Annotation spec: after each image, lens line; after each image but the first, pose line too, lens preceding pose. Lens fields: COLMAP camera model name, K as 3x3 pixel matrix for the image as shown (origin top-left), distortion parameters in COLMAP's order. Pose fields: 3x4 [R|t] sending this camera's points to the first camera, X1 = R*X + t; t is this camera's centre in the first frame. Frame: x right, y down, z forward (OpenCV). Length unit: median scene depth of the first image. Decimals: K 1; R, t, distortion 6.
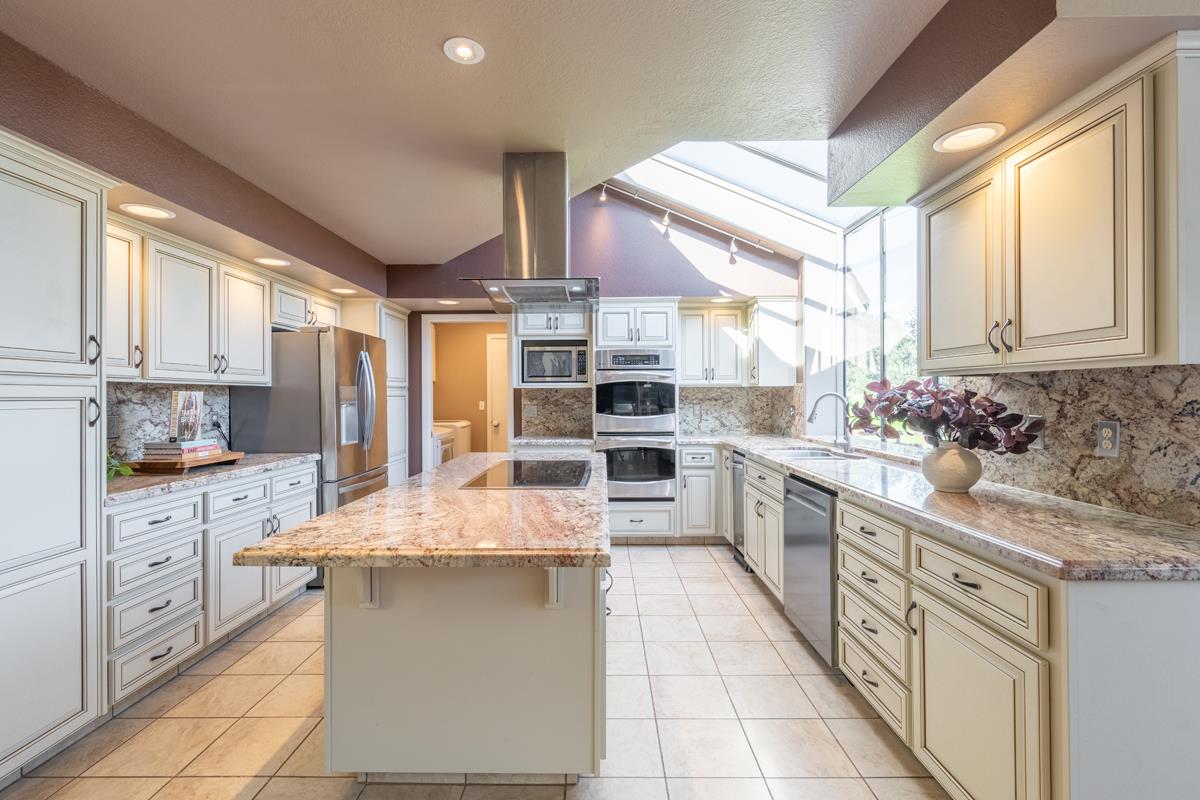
lens RADIAL K [[526.4, 0, 604.1], [0, 526.4, 394.6], [0, 0, 1]] dist [-0.001302, -0.001071]
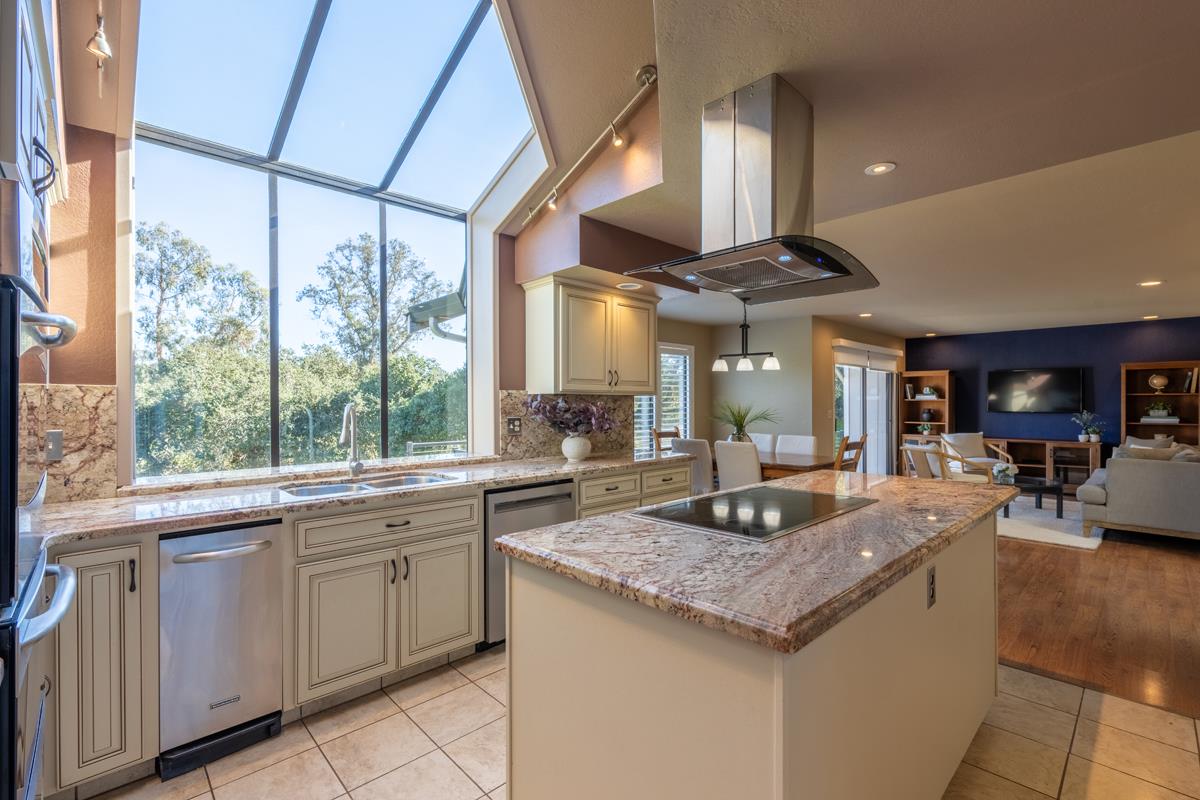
lens RADIAL K [[535.3, 0, 603.0], [0, 535.3, 402.2], [0, 0, 1]] dist [-0.000612, 0.000073]
pose [[-0.690444, 0.011279, 0.723298, -0.569389], [0.009099, 0.999935, -0.006907, 0.003198], [-0.723329, 0.001813, -0.690501, 1.802037]]
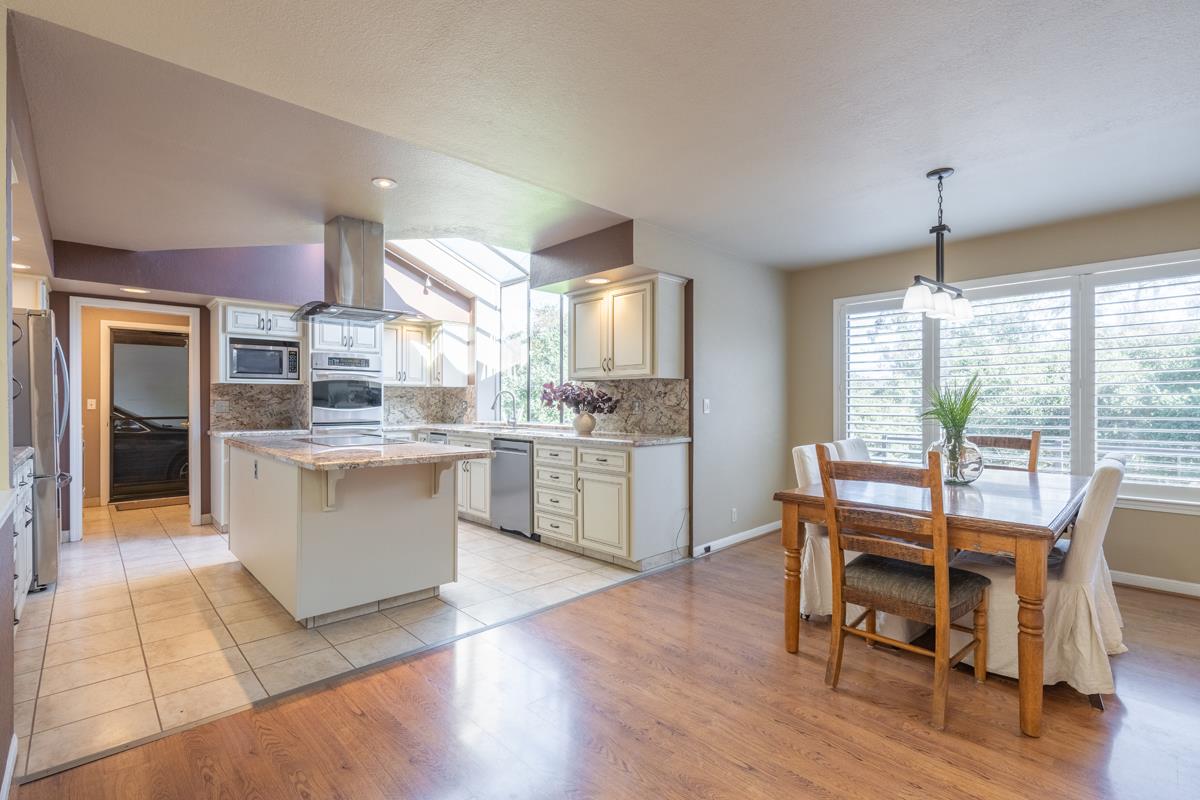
lens RADIAL K [[535.3, 0, 603.0], [0, 535.3, 402.2], [0, 0, 1]] dist [-0.000612, 0.000073]
pose [[0.723868, 0.003963, 0.689927, -0.676039], [-0.003715, 0.999991, -0.001847, 0.047494], [-0.689928, -0.001226, 0.723877, -0.544837]]
